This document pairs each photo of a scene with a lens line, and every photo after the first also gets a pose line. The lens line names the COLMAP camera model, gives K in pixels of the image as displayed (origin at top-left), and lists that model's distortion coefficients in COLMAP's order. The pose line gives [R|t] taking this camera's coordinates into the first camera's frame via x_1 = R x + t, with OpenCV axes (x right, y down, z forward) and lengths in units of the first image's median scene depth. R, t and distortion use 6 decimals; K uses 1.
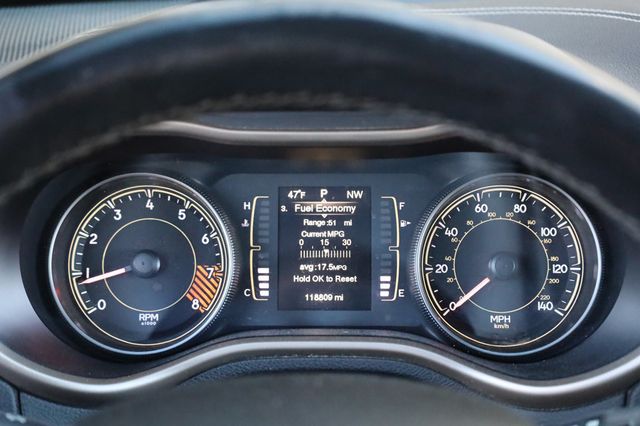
lens RADIAL K [[954.1, 0, 320.0], [0, 954.1, 213.0], [0, 0, 1]] dist [-0.006692, -0.007654]
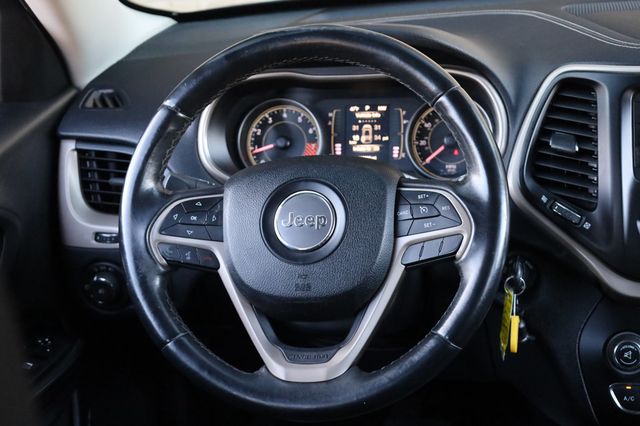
lens RADIAL K [[1216.1, 0, 320.0], [0, 1216.1, 213.0], [0, 0, 1]] dist [0.004373, 0.074453]
pose [[0.978349, -0.003651, -0.206929, 0.449721], [-0.000209, 0.999826, -0.018629, 0.256758], [0.206961, 0.018269, 0.978179, -1.595262]]
